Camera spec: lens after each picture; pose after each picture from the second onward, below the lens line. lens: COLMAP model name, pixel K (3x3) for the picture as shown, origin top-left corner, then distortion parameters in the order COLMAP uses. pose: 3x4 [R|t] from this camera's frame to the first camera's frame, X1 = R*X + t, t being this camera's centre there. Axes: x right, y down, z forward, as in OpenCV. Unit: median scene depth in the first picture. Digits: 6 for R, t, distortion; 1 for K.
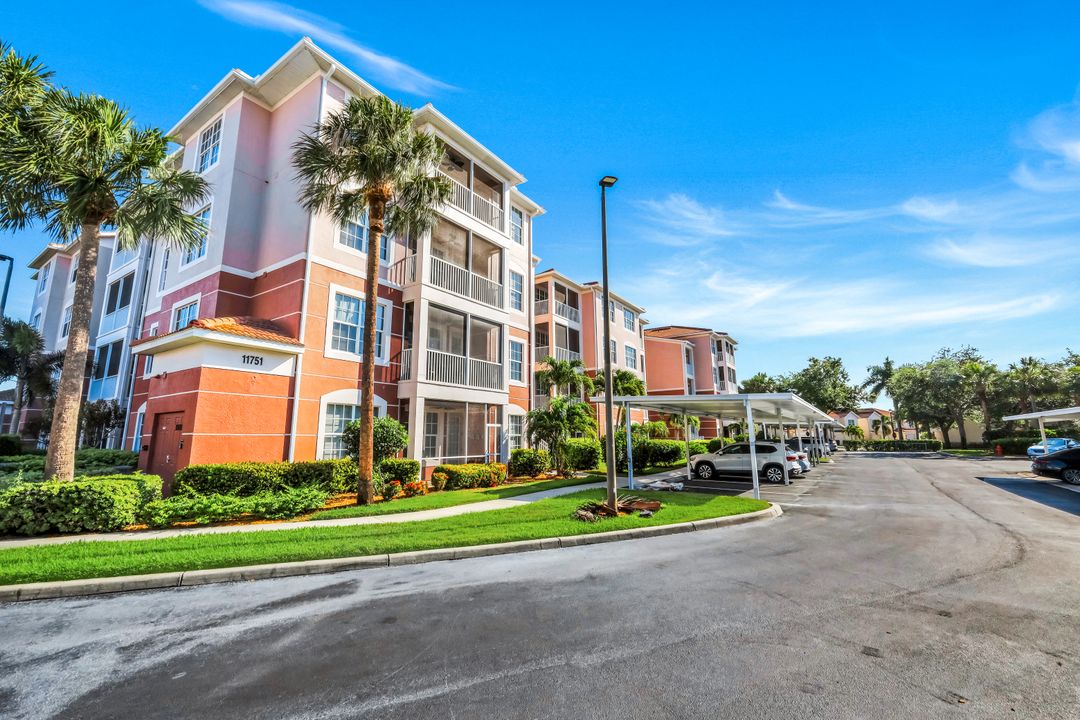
lens RADIAL K [[479.4, 0, 536.9], [0, 479.4, 342.8], [0, 0, 1]] dist [0.002919, 0.000014]
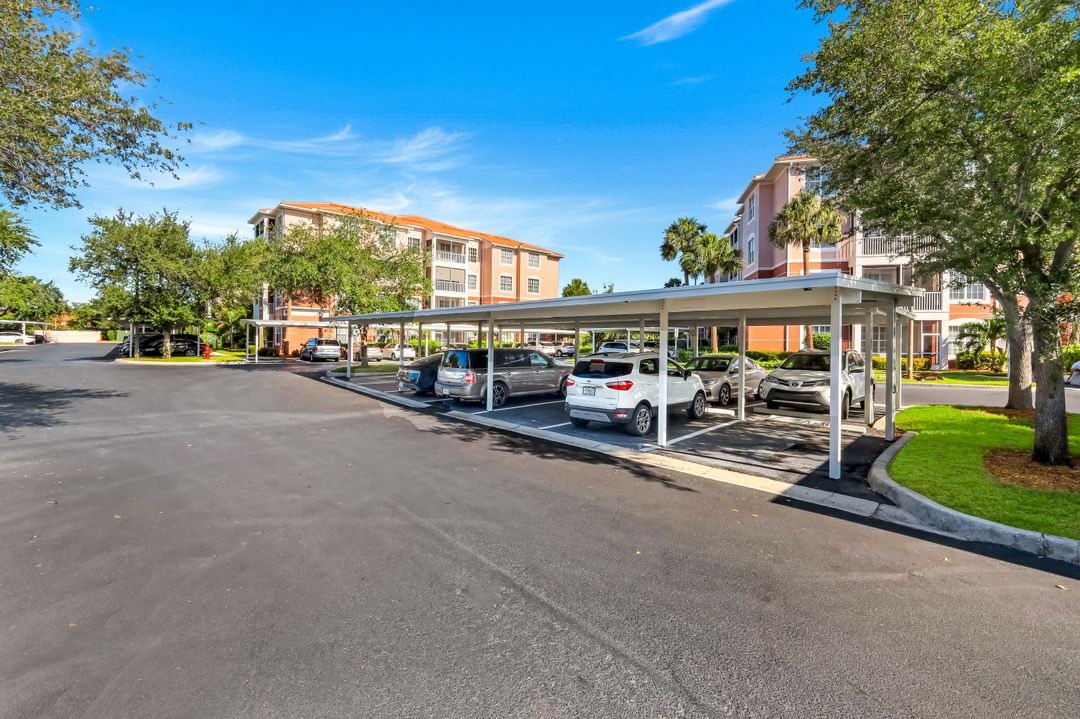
lens RADIAL K [[479.4, 0, 536.9], [0, 479.4, 342.3], [0, 0, 1]] dist [0.002919, 0.000014]
pose [[0.386496, 0.013165, -0.922197, 1.022787], [0.172724, 0.981174, 0.086396, -0.184724], [0.905973, -0.192677, 0.376946, -0.869527]]
